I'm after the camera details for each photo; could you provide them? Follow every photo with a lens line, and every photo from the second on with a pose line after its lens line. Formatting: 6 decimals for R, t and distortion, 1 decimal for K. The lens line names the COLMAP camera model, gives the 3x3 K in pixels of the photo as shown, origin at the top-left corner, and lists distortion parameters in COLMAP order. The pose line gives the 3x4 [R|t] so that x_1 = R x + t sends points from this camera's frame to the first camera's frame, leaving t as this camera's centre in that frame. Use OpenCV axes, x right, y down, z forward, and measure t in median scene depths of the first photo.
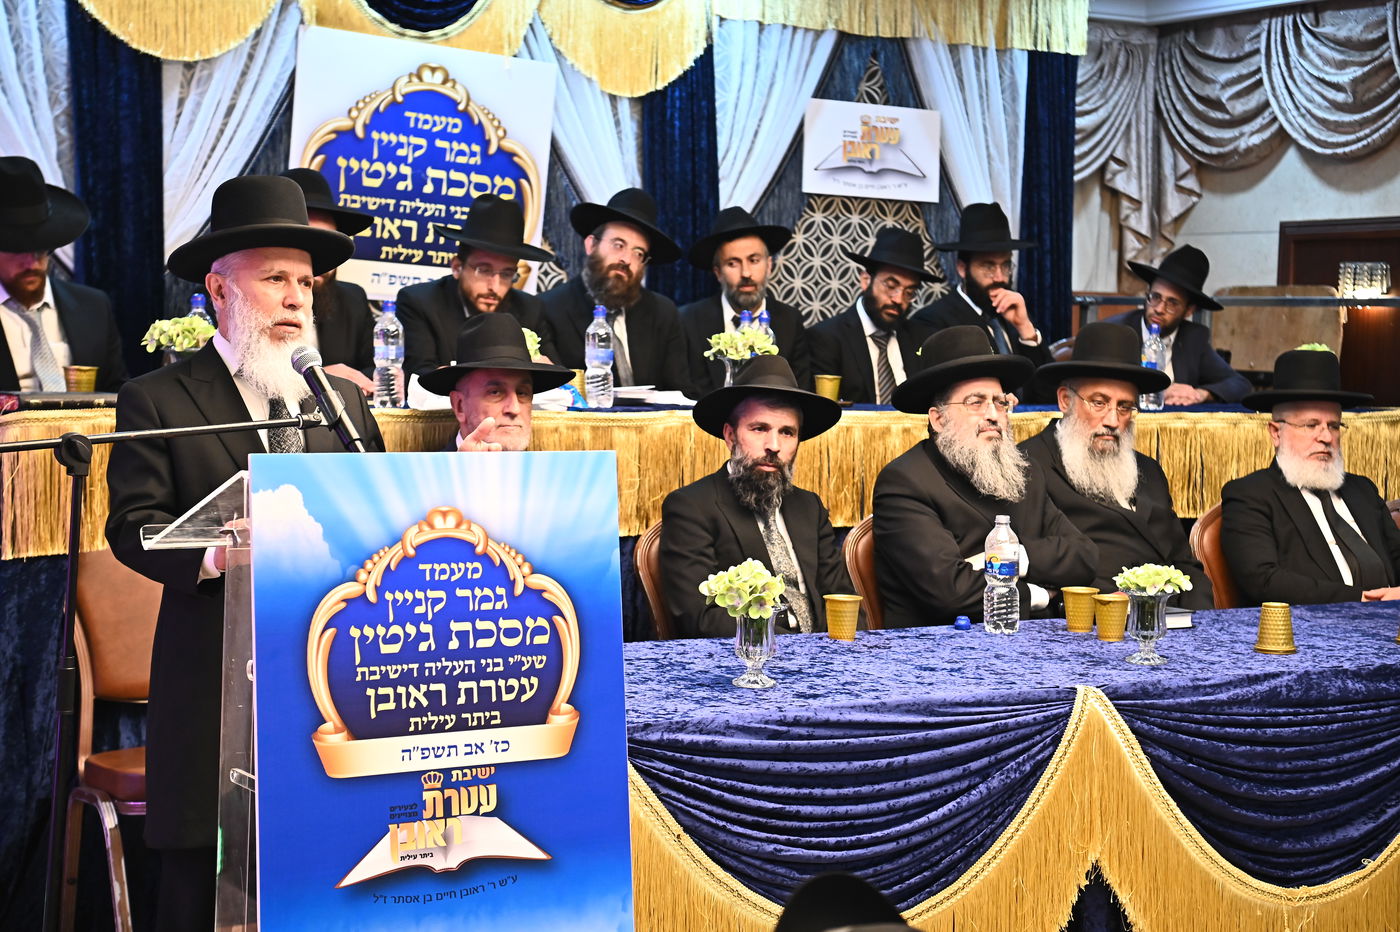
lens RADIAL K [[2293.9, 0, 695.1], [0, 2293.9, 455.1], [0, 0, 1]] dist [0.285833, 0.000000]
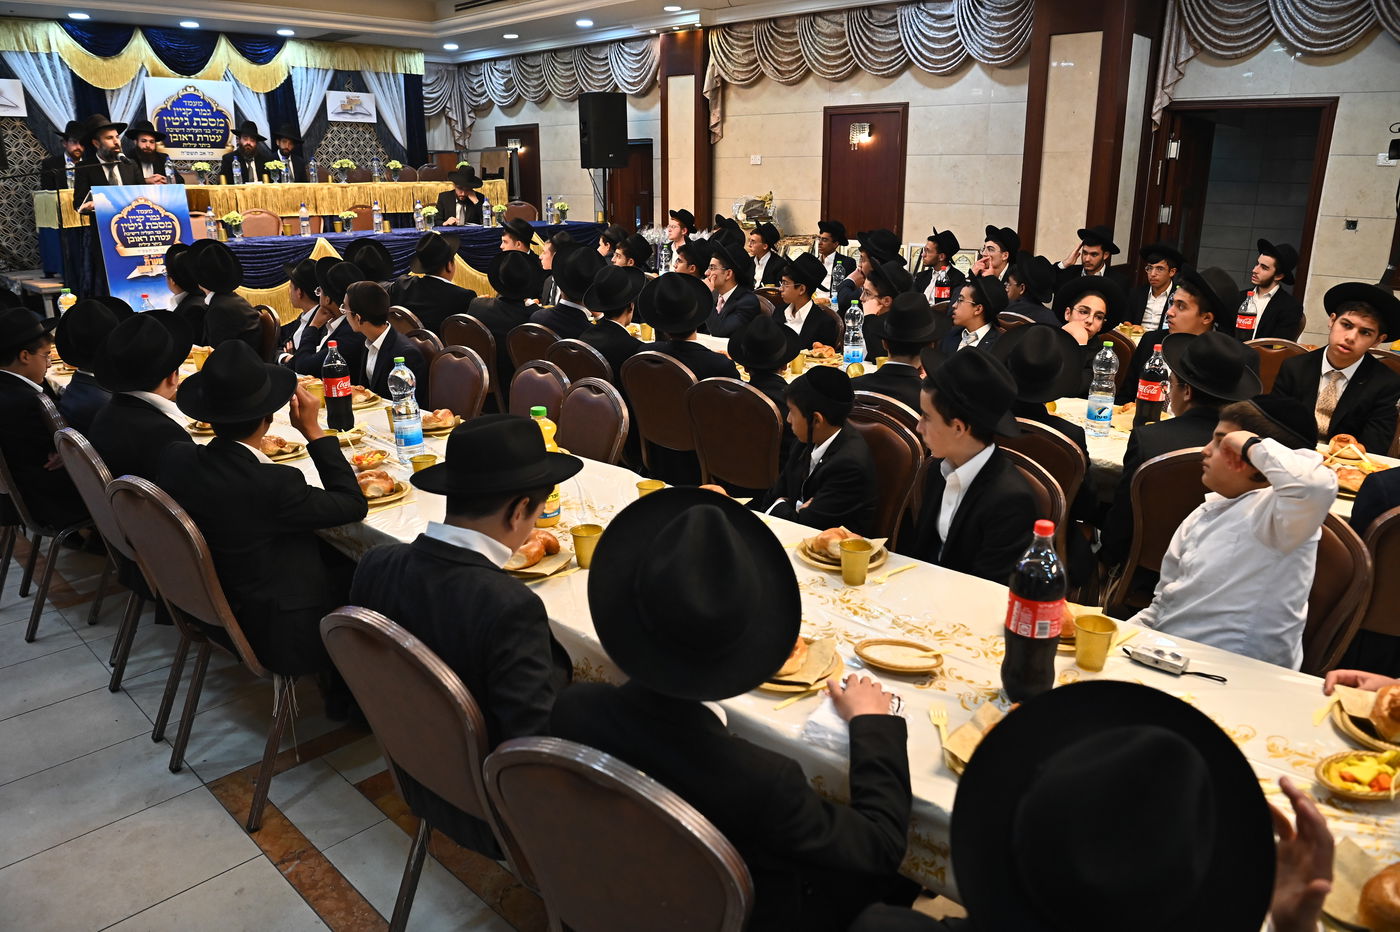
lens RADIAL K [[948.5, 0, 696.0], [0, 948.5, 466.5], [0, 0, 1]] dist [-0.078208, 0.015241]
pose [[0.970580, -0.095467, 0.221043, 0.359943], [0.039706, 0.968929, 0.244131, 0.099197], [-0.237481, -0.228172, 0.944214, -0.780789]]
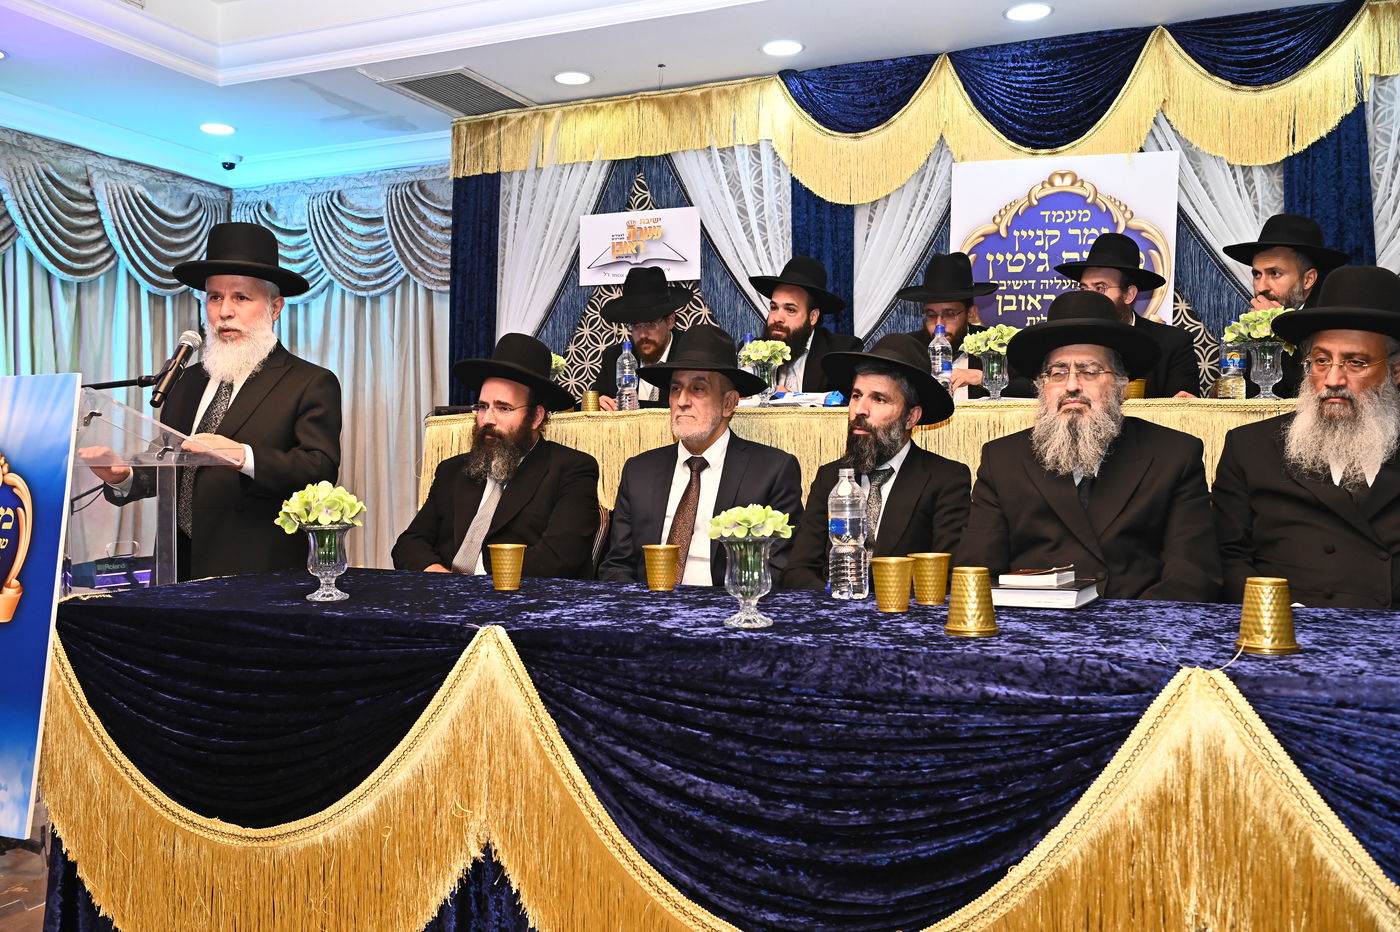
lens RADIAL K [[1251.9, 0, 698.2], [0, 1251.9, 464.0], [0, 0, 1]] dist [-0.031132, 0.074531]
pose [[0.544962, -0.023080, -0.838143, 0.529950], [-0.032131, 0.998312, -0.048382, 0.049503], [0.837845, 0.053296, 0.543300, 0.700324]]
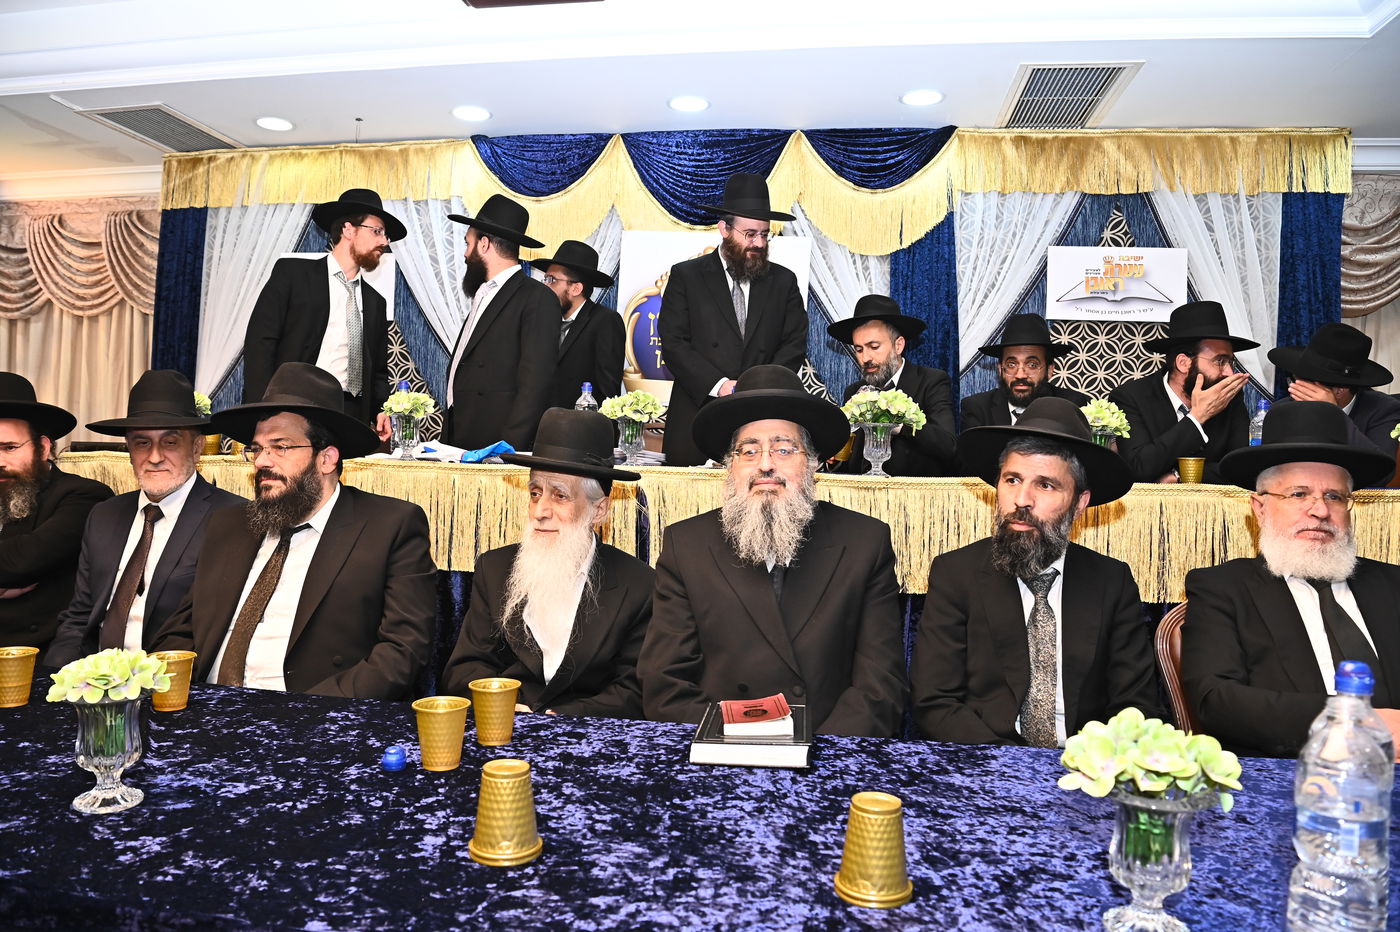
lens RADIAL K [[948.5, 0, 702.8], [0, 948.5, 463.8], [0, 0, 1]] dist [-0.078208, 0.015241]
pose [[0.737703, 0.000884, -0.675125, 0.429048], [-0.048495, 0.997485, -0.051684, 0.000240], [0.673381, 0.070868, 0.735891, 0.850433]]
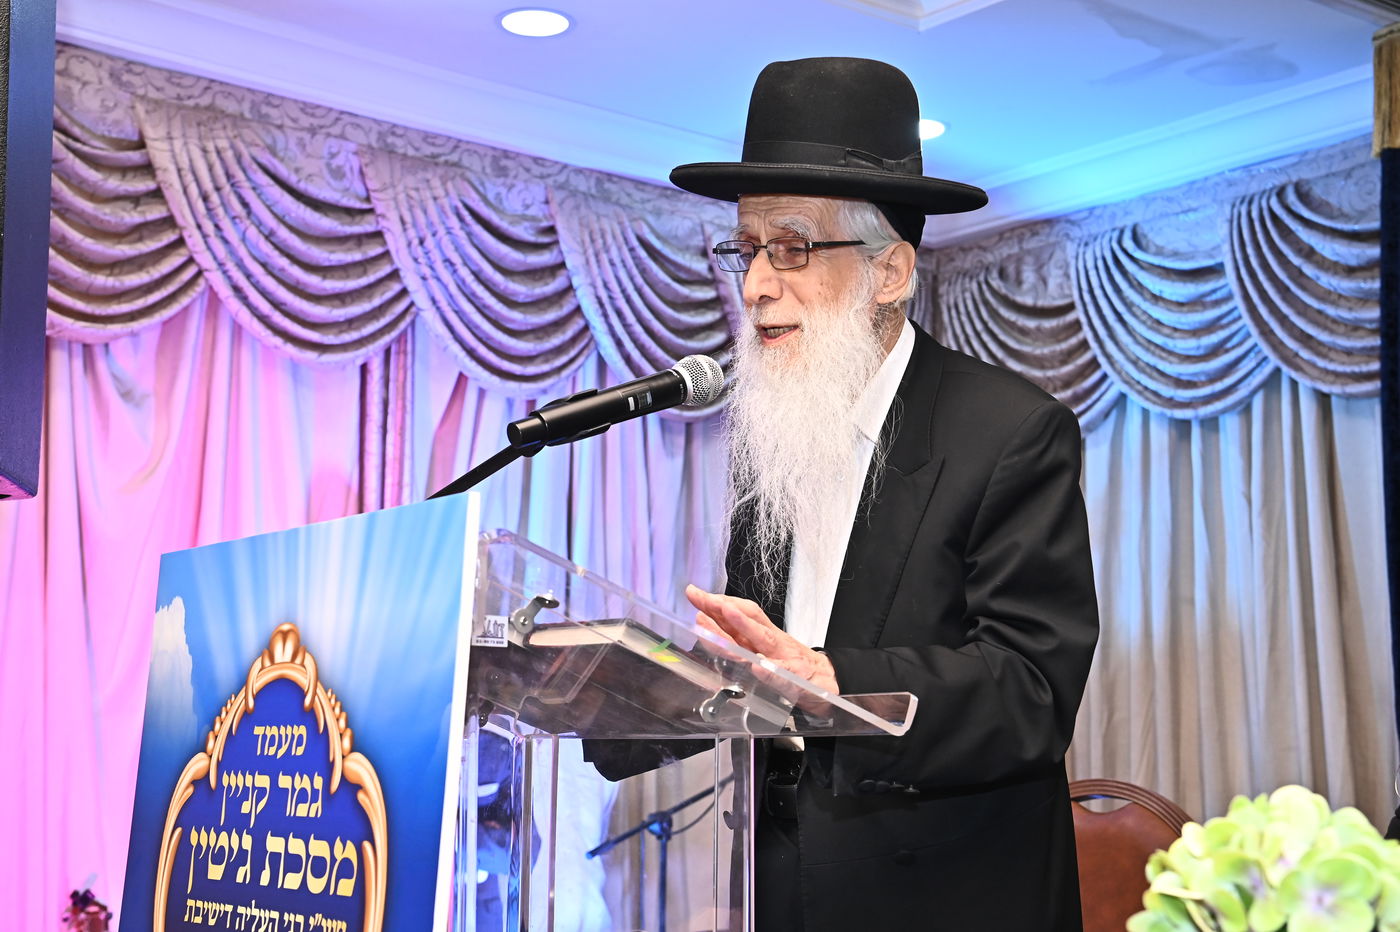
lens RADIAL K [[2027.3, 0, 688.5], [0, 2027.3, 487.5], [0, 0, 1]] dist [0.178080, 0.000000]
pose [[0.099583, -0.149062, -0.983801, 0.279362], [-0.055229, 0.986363, -0.155041, 0.043730], [0.993495, 0.069774, 0.089992, 0.748703]]
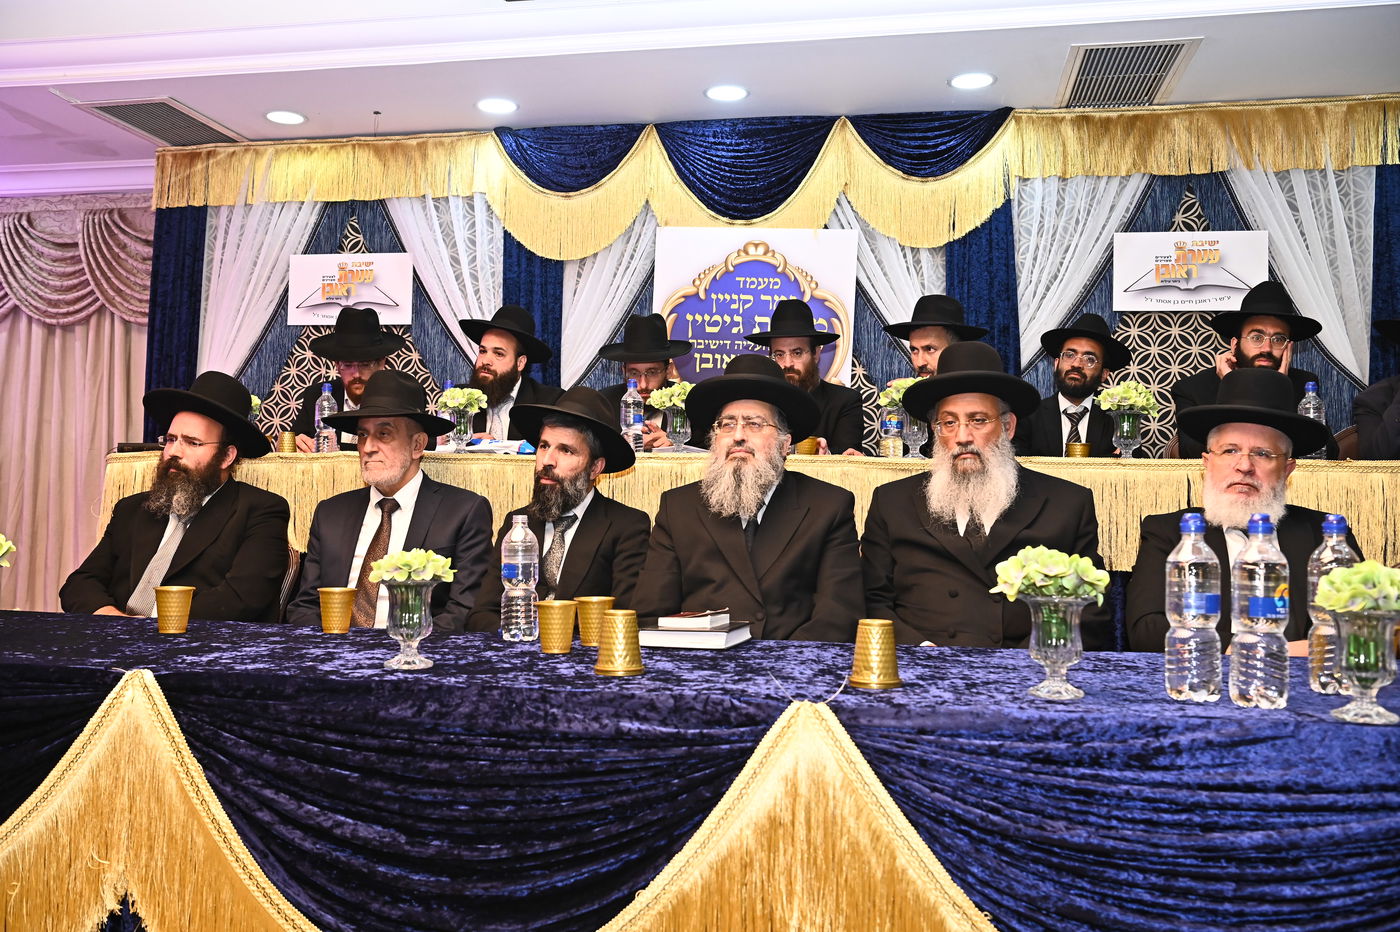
lens RADIAL K [[1224.8, 0, 698.7], [0, 1224.8, 463.6], [0, 0, 1]] dist [-0.029634, 0.045827]
pose [[0.713644, -0.037580, -0.699500, 0.553341], [-0.038454, 0.994953, -0.092685, 0.048262], [0.699452, 0.093043, 0.708597, 0.710694]]
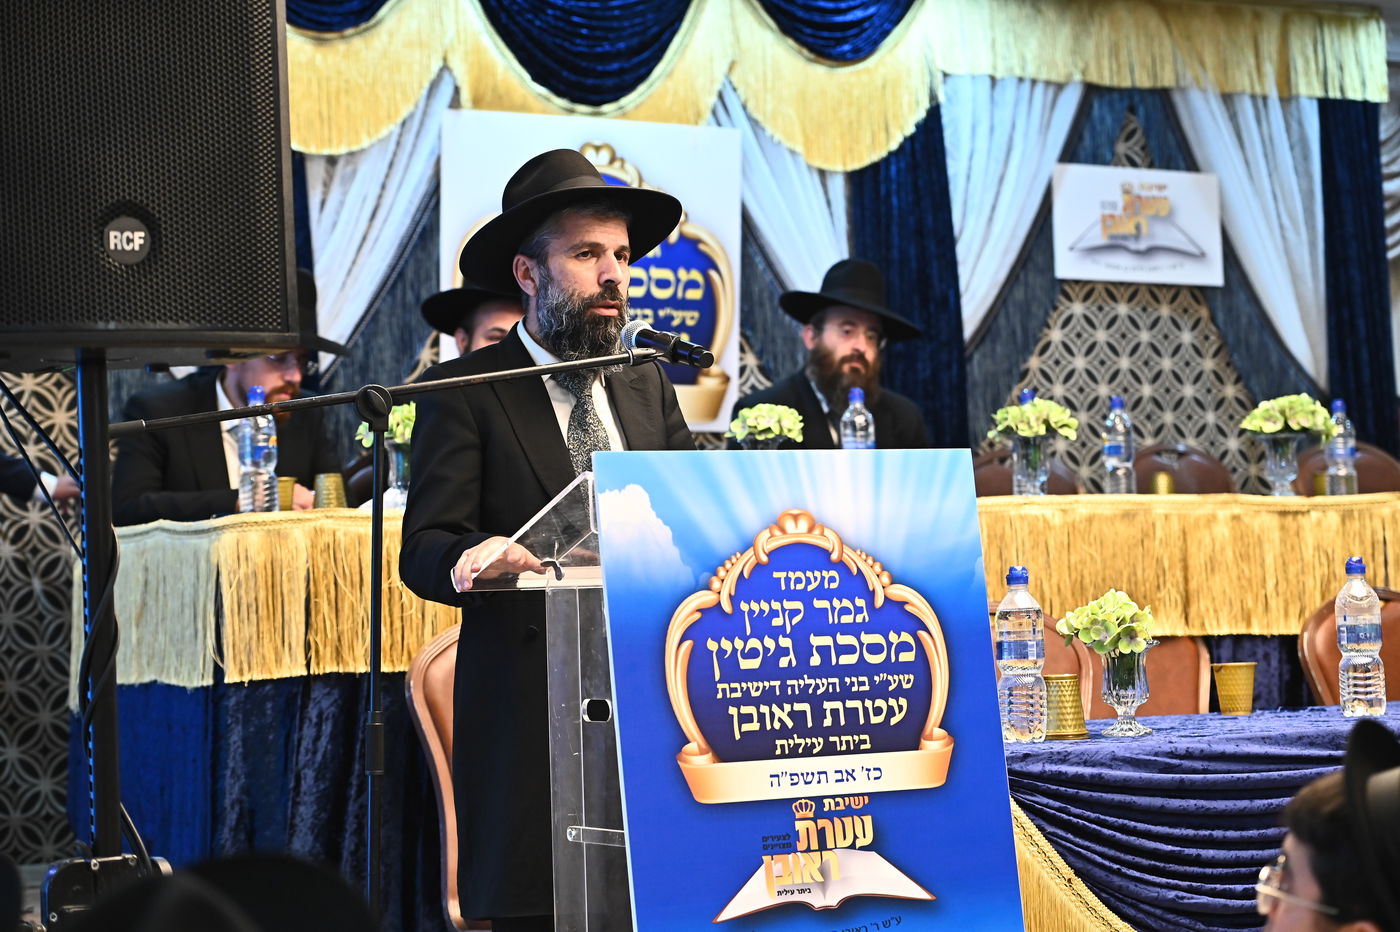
lens RADIAL K [[3183.6, 0, 695.1], [0, 3183.6, 458.0], [0, 0, 1]] dist [0.047916, 0.000000]
pose [[0.997430, -0.061923, -0.036046, -0.072591], [0.057982, 0.993128, -0.101658, 0.090871], [0.042093, 0.099307, 0.994166, -0.176853]]
